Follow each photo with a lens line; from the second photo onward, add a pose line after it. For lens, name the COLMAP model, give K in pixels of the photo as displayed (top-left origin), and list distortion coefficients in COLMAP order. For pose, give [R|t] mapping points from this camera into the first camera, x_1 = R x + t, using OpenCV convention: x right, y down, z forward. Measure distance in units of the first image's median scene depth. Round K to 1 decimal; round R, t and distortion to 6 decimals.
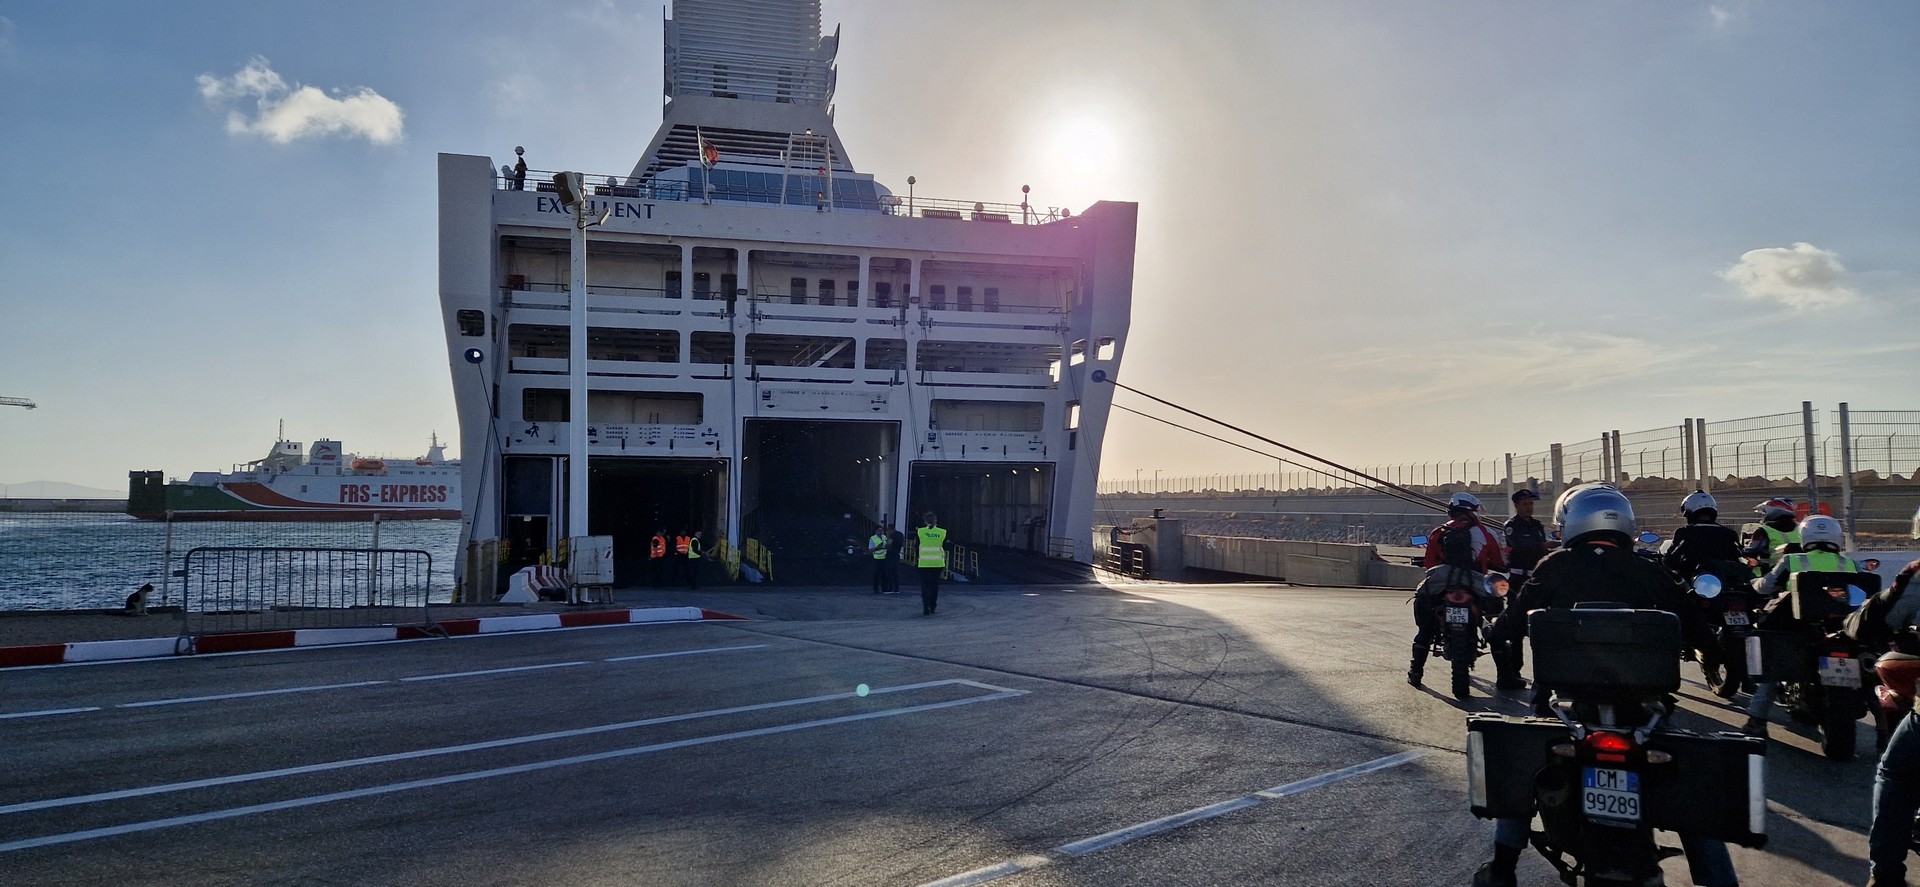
lens RADIAL K [[1187.6, 0, 989.8], [0, 1187.6, 443.0], [0, 0, 1]] dist [0.038138, -0.060689]
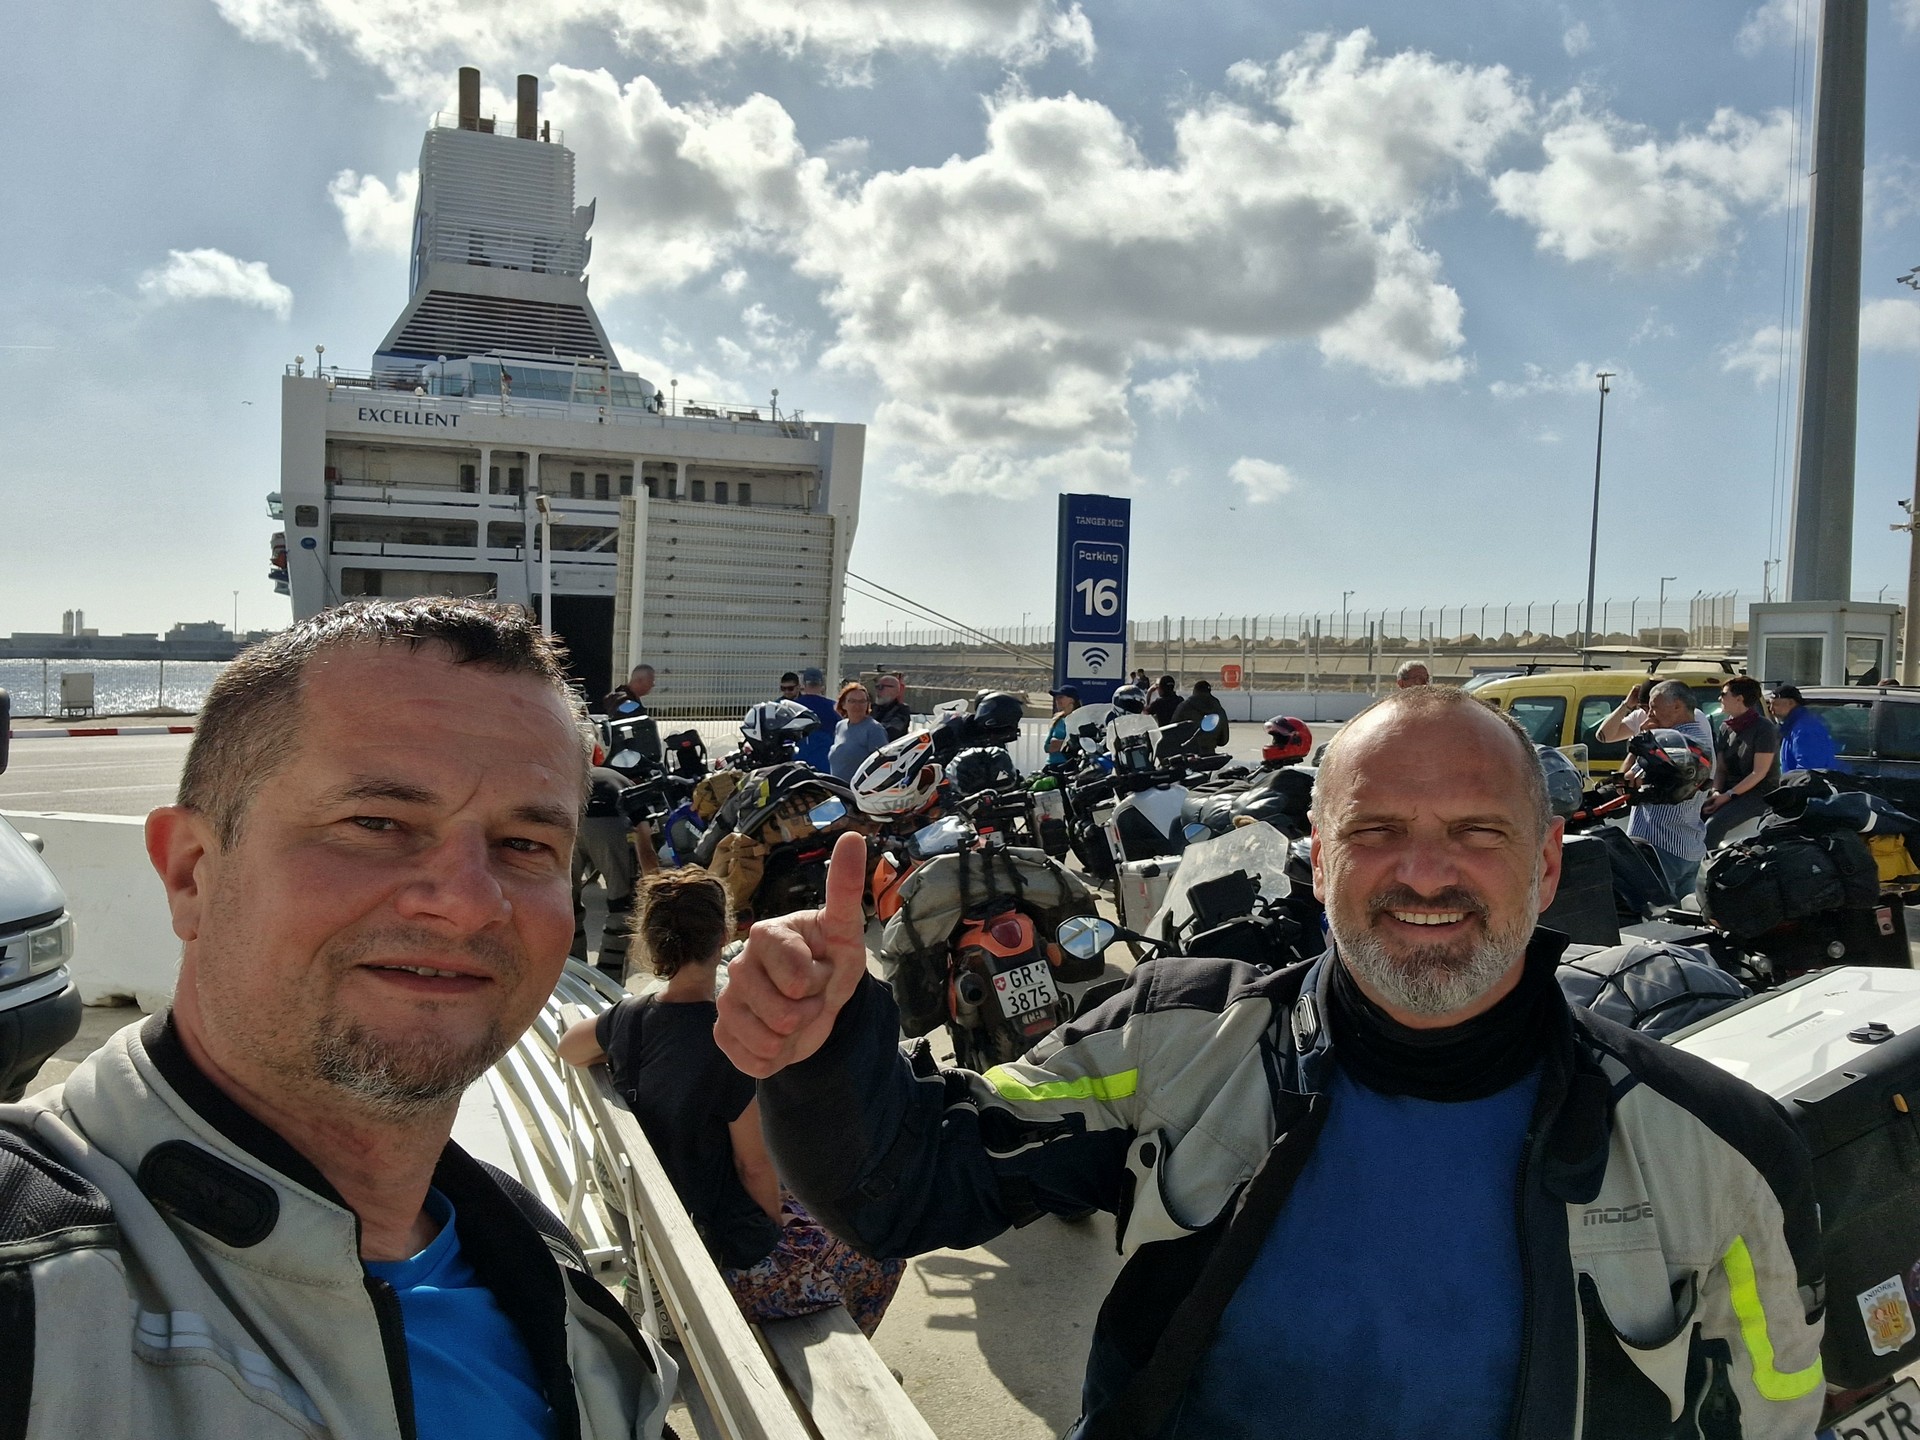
lens RADIAL K [[1404.5, 0, 960.0], [0, 1404.5, 720.0], [0, 0, 1]] dist [0.000383, 0.000643]
pose [[0.987010, 0.003149, 0.160629, -0.011211], [-0.019457, 0.994792, 0.100053, -0.044068], [-0.159478, -0.101879, 0.981931, -0.445187]]
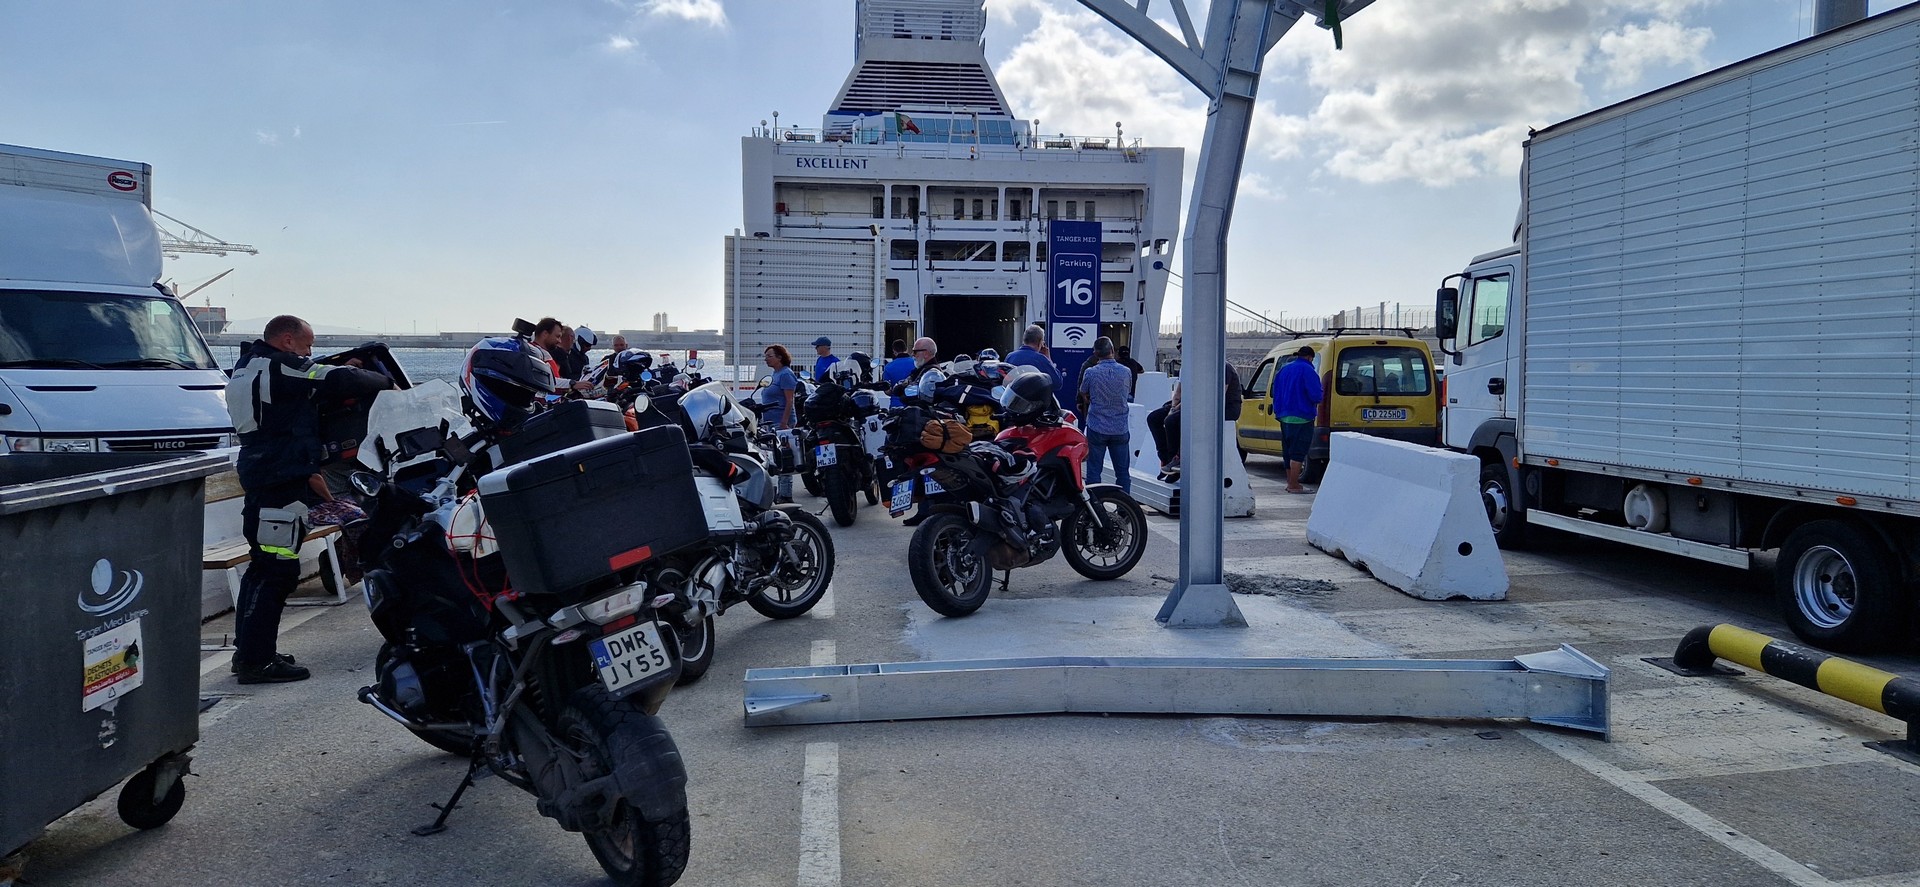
lens RADIAL K [[1187.6, 0, 989.8], [0, 1187.6, 443.0], [0, 0, 1]] dist [0.038138, -0.060689]
pose [[0.990938, 0.013161, -0.133674, 0.084099], [0.005778, 0.990091, 0.140310, -0.046019], [0.134196, -0.139811, 0.981042, -0.519160]]
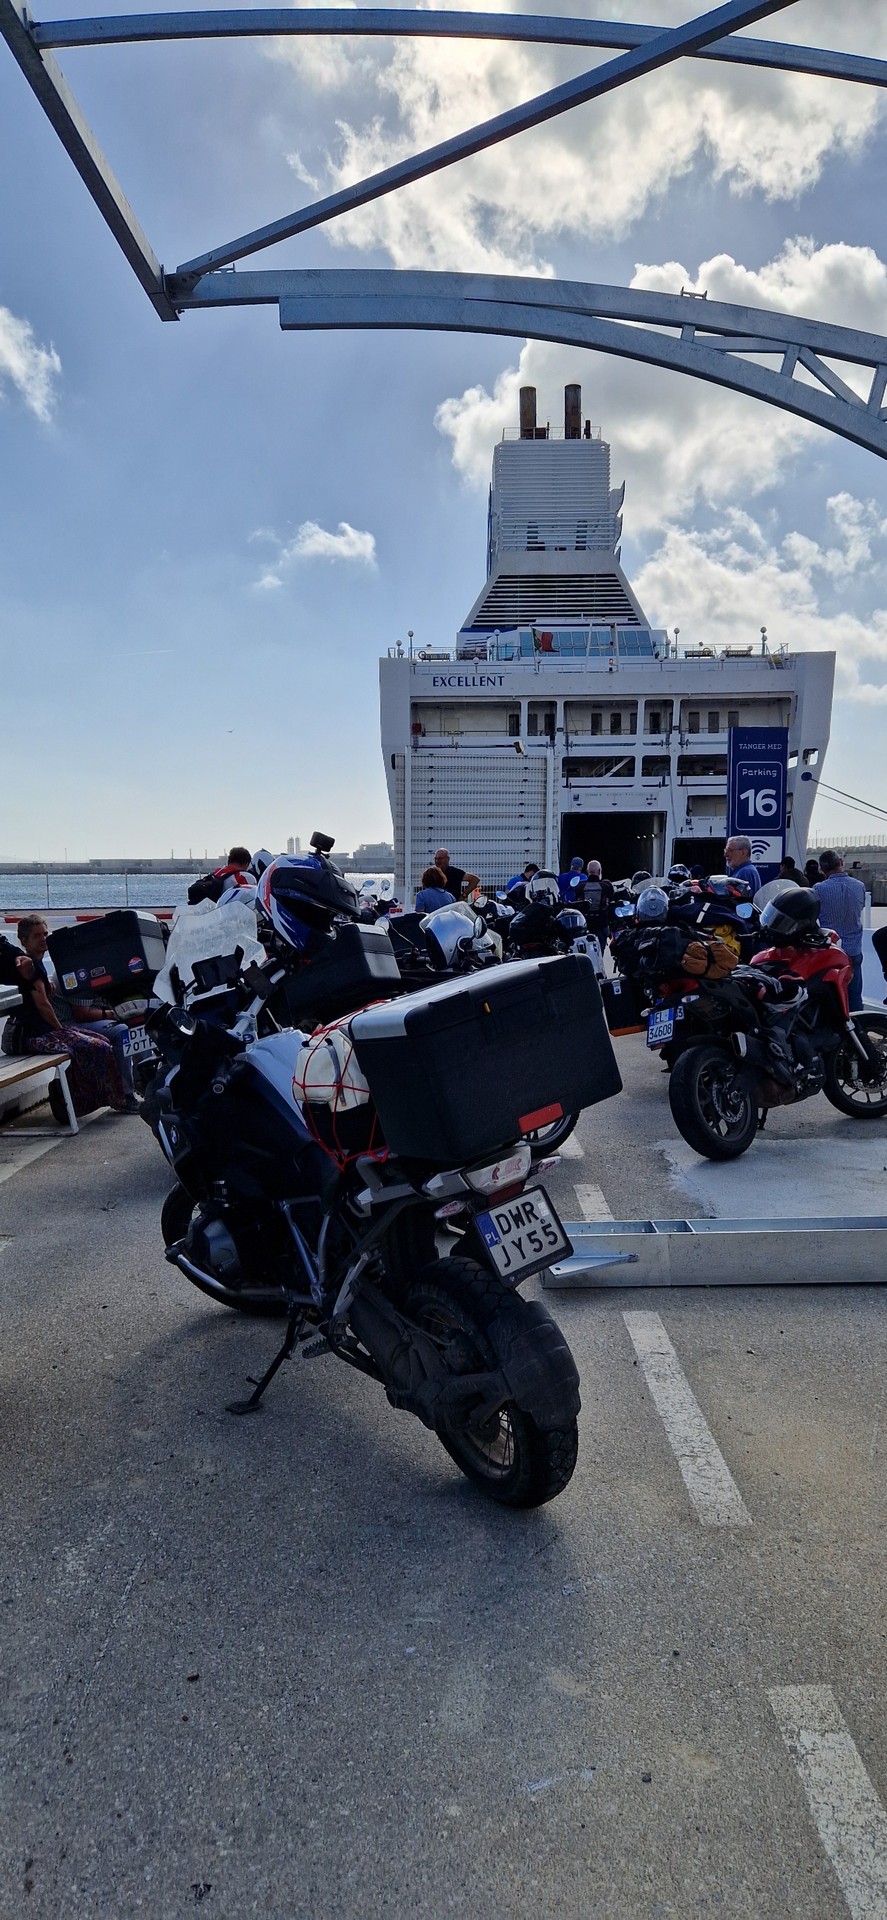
lens RADIAL K [[1187.6, 0, 463.3], [0, 1187.6, 1006.3], [0, 0, 1]] dist [0.038138, -0.060689]
pose [[0.965649, 0.018015, -0.259224, 0.069251], [0.028334, 0.984346, 0.173955, -0.045115], [0.258300, -0.175324, 0.950023, -0.510671]]
